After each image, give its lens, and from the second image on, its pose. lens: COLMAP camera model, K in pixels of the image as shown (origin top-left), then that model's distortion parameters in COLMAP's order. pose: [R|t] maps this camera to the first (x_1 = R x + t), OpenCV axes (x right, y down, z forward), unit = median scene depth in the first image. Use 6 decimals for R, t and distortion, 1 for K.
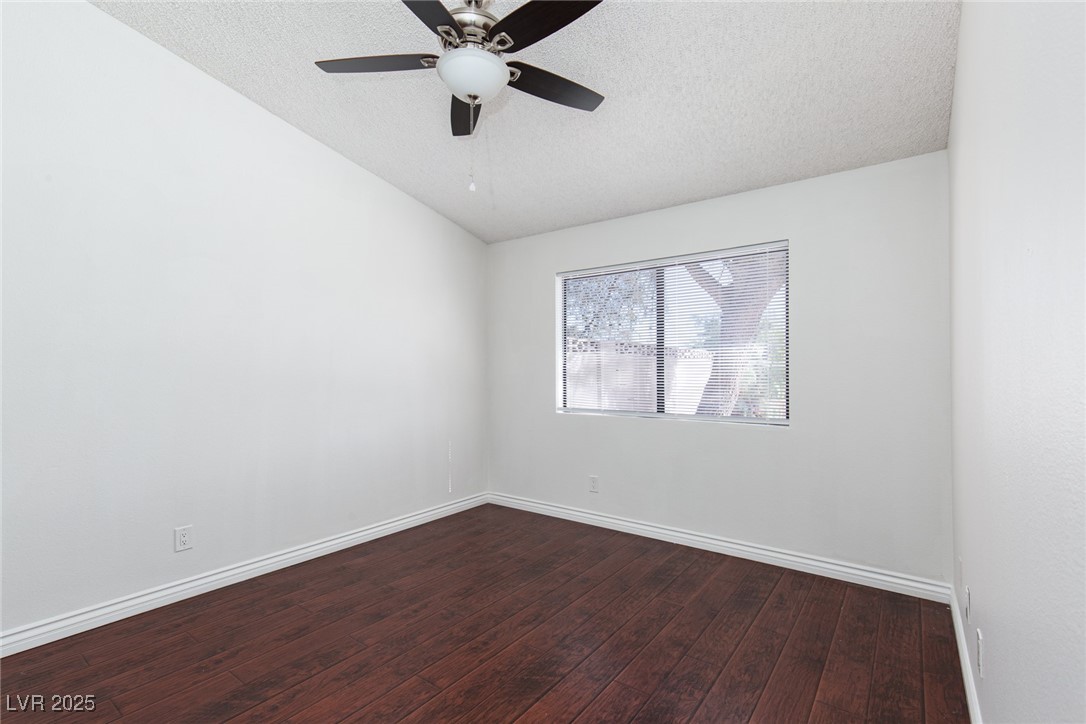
lens RADIAL K [[494.8, 0, 545.1], [0, 494.8, 362.1], [0, 0, 1]] dist [0.012345, -0.002182]
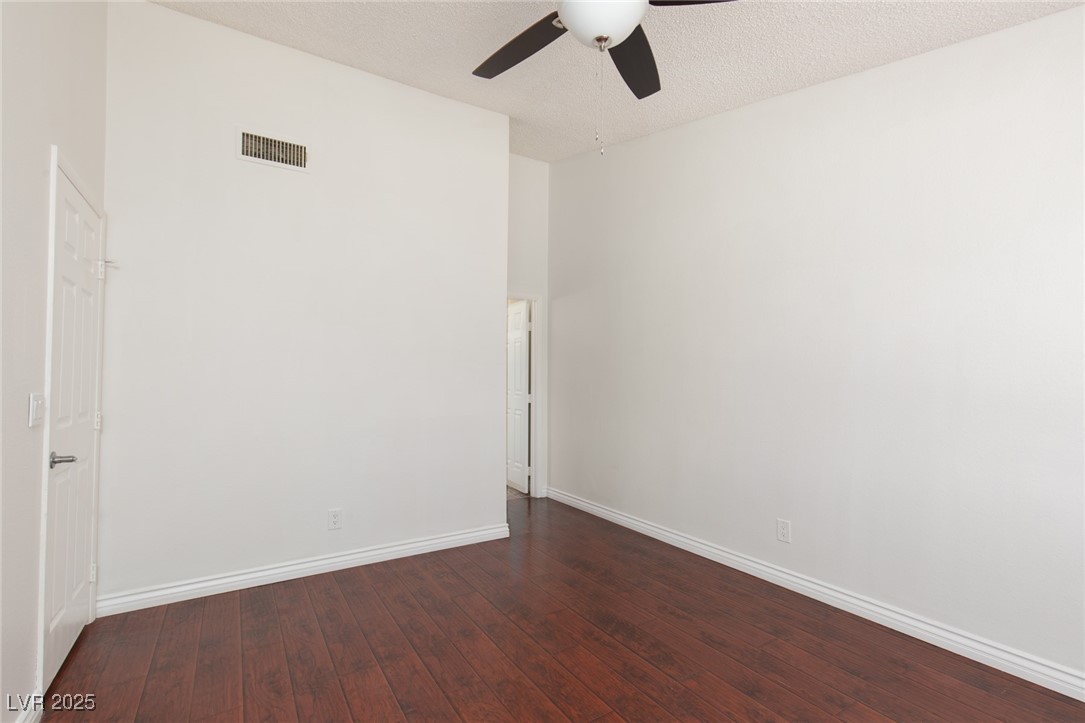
lens RADIAL K [[494.3, 0, 547.1], [0, 494.3, 365.4], [0, 0, 1]] dist [0.012345, -0.002182]
pose [[-0.344050, -0.015963, -0.938816, 0.512719], [0.014464, 0.999647, -0.022298, 0.006273], [0.938840, -0.021251, -0.343698, 0.946204]]
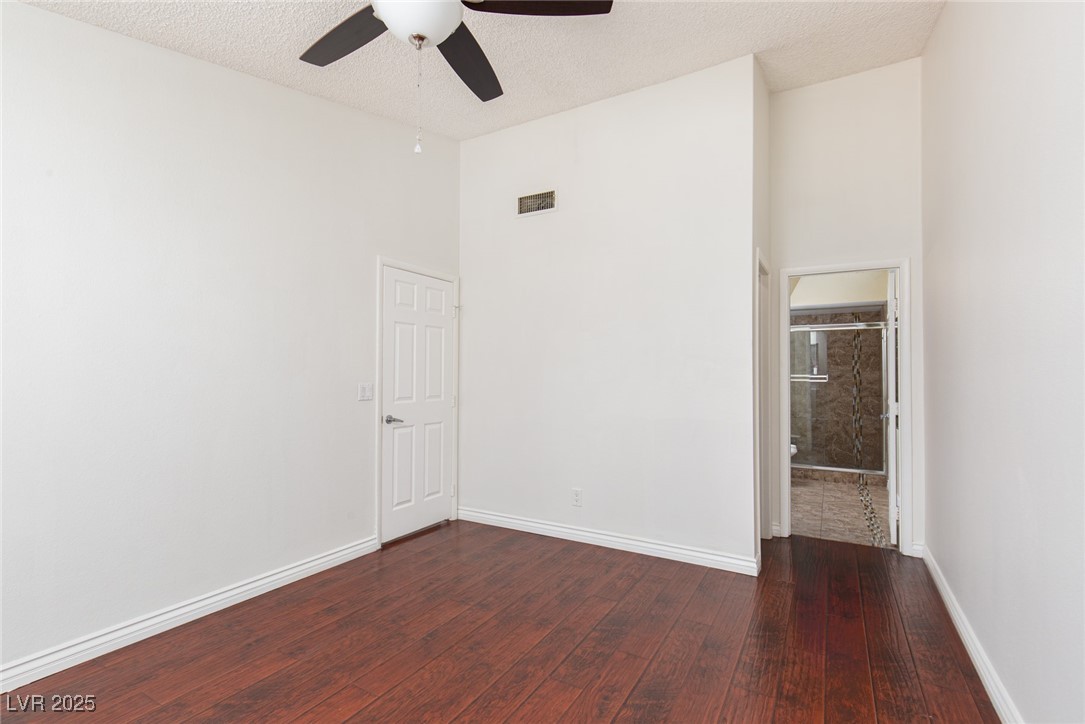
lens RADIAL K [[494.3, 0, 547.5], [0, 494.3, 365.5], [0, 0, 1]] dist [0.012345, -0.002182]
pose [[-0.990587, 0.000115, -0.136884, -0.198886], [0.004360, 0.999519, -0.030713, 0.012295], [0.136815, -0.031021, -0.990111, 1.457978]]
